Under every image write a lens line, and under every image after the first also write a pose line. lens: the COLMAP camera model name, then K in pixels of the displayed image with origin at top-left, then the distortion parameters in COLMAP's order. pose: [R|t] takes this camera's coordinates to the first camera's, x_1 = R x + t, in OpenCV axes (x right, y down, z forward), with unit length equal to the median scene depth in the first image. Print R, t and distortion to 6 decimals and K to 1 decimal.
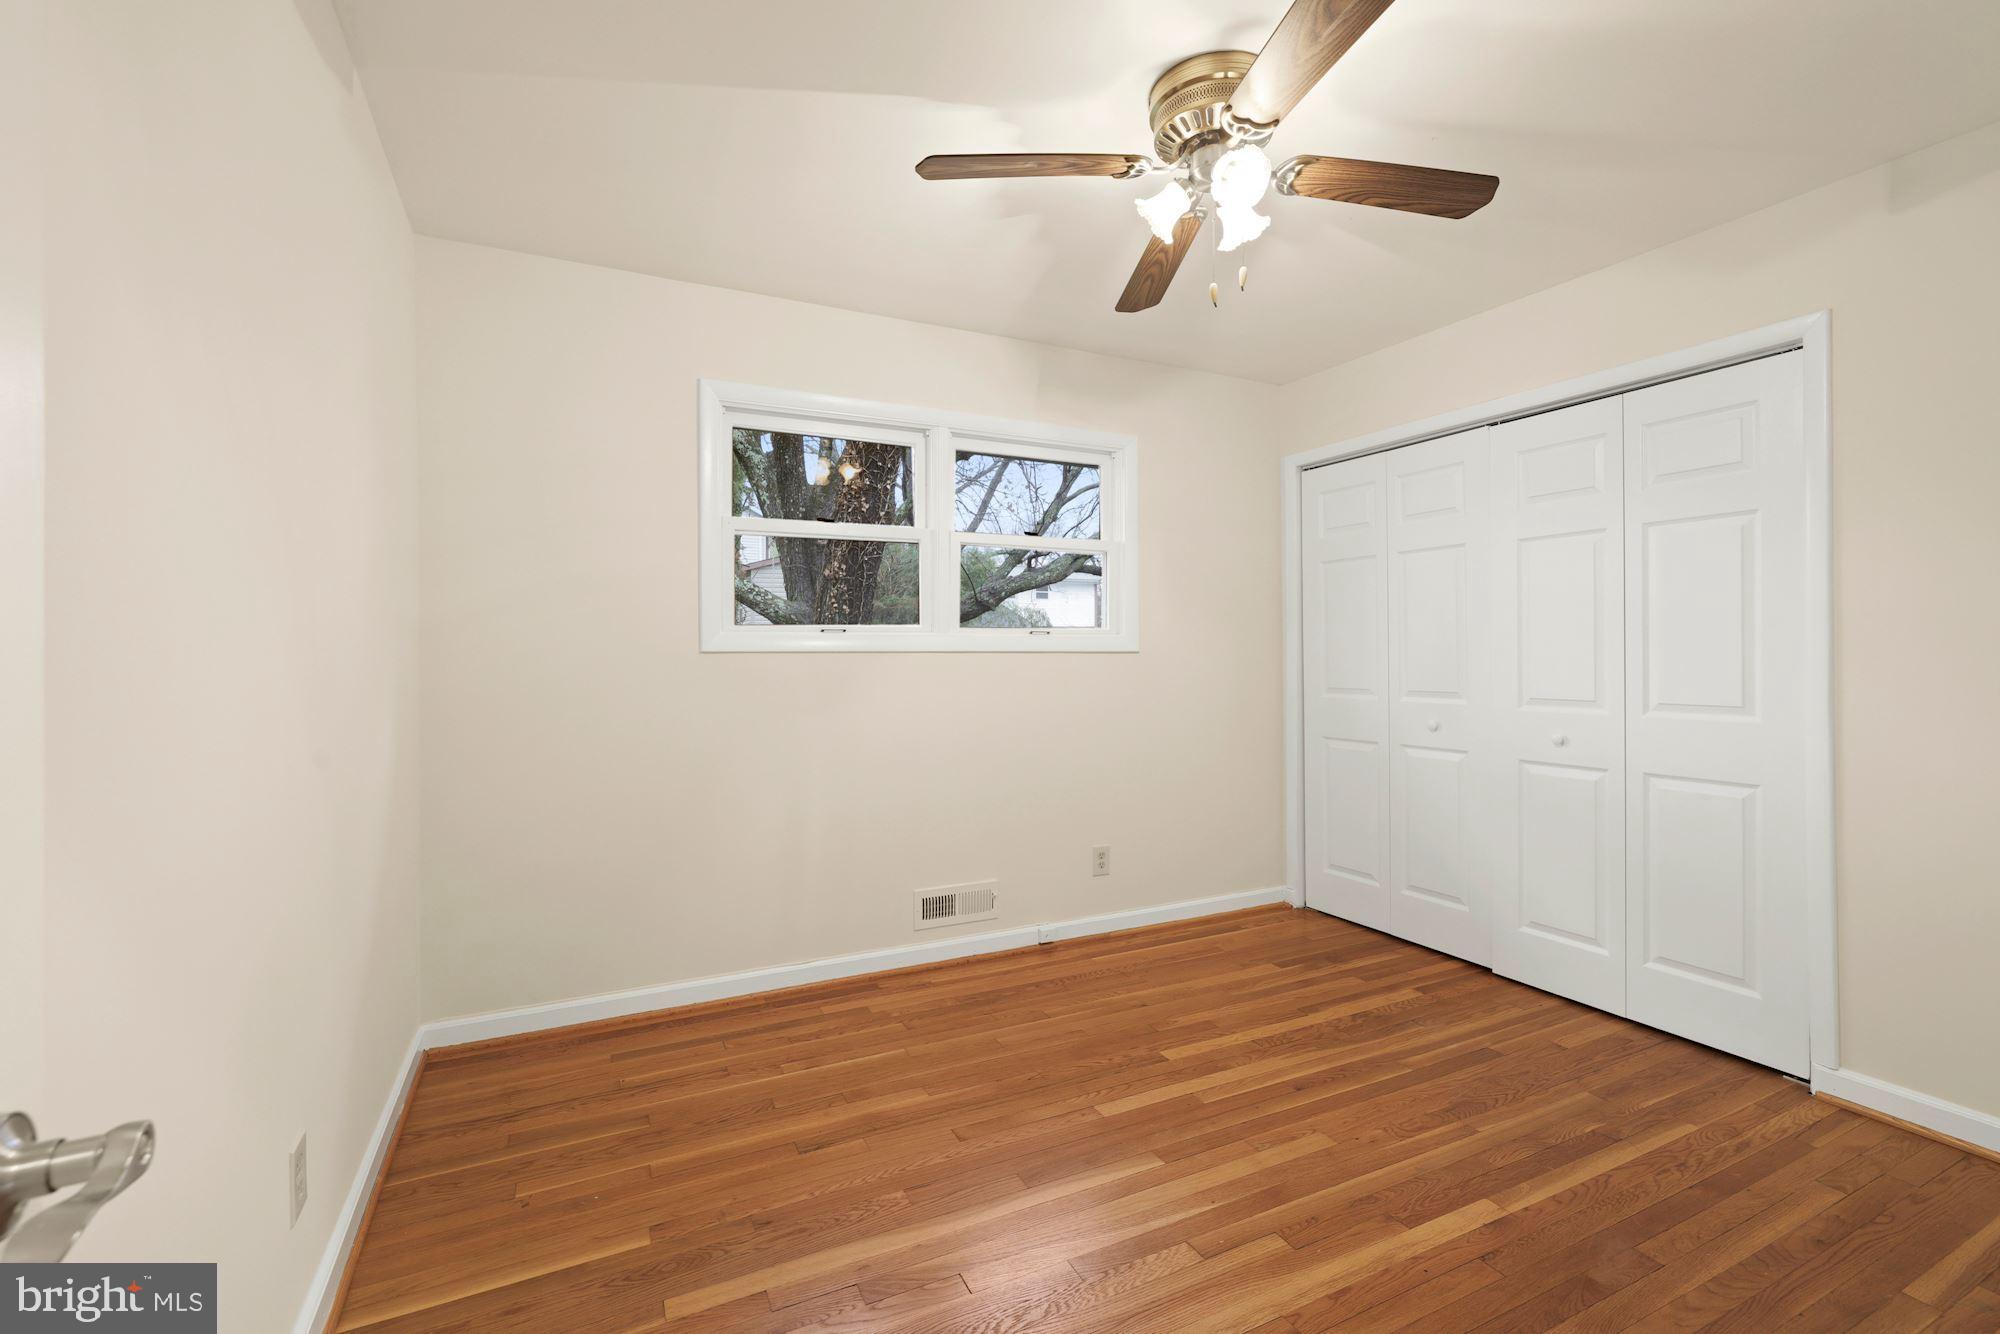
lens RADIAL K [[821.1, 0, 999.5], [0, 821.1, 645.4], [0, 0, 1]] dist [0.002230, 0.000284]
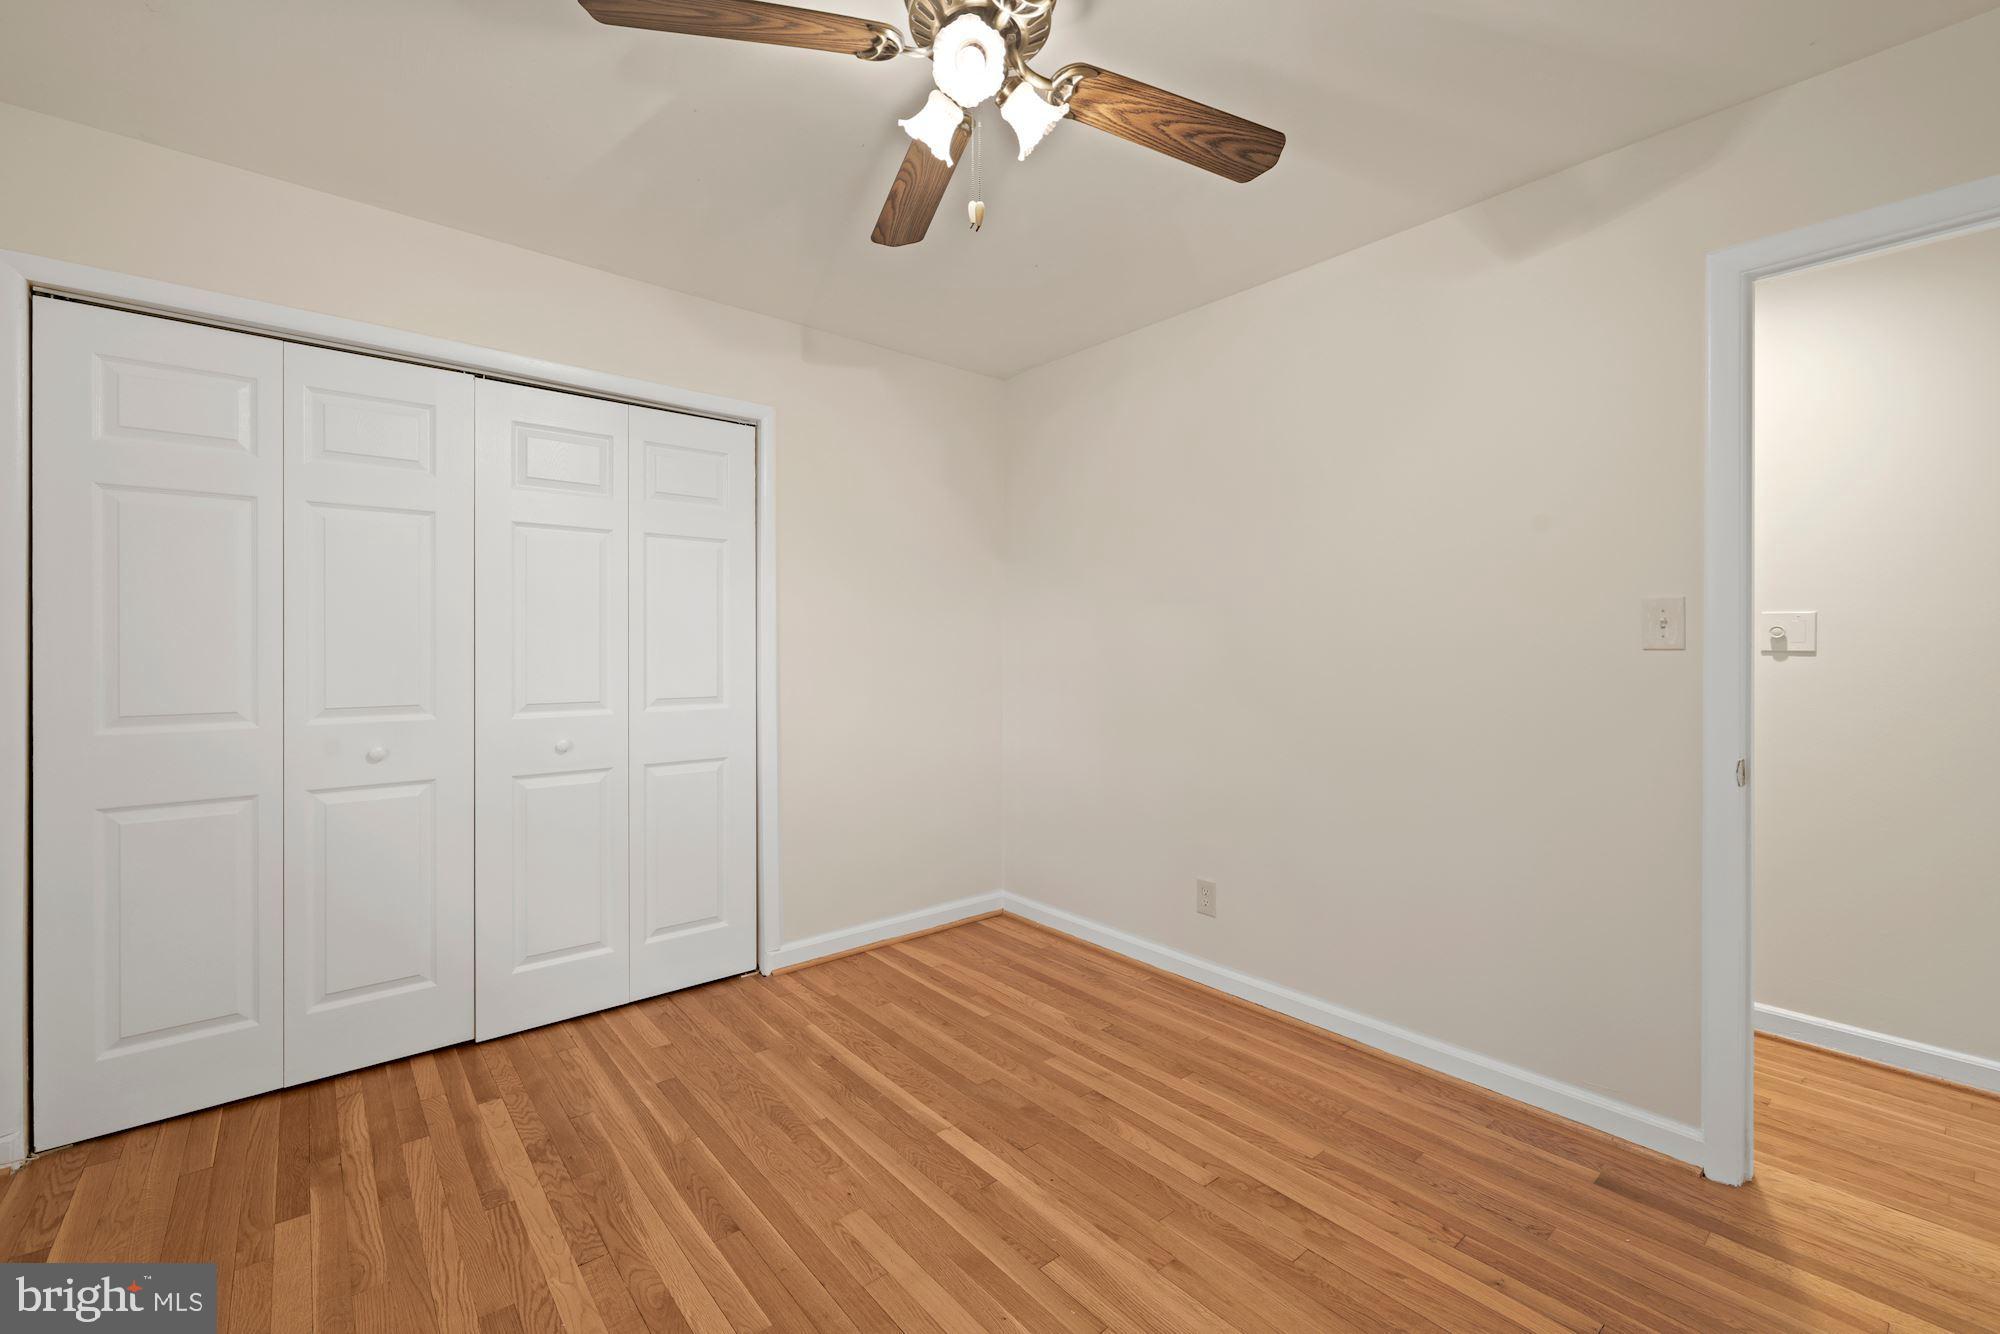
lens RADIAL K [[821.1, 0, 999.5], [0, 821.1, 645.4], [0, 0, 1]] dist [0.002230, 0.000284]
pose [[-0.211870, 0.002851, 0.977294, -0.383848], [-0.015621, 0.999858, -0.006303, -0.002104], [-0.977173, -0.016602, -0.211795, 0.815809]]
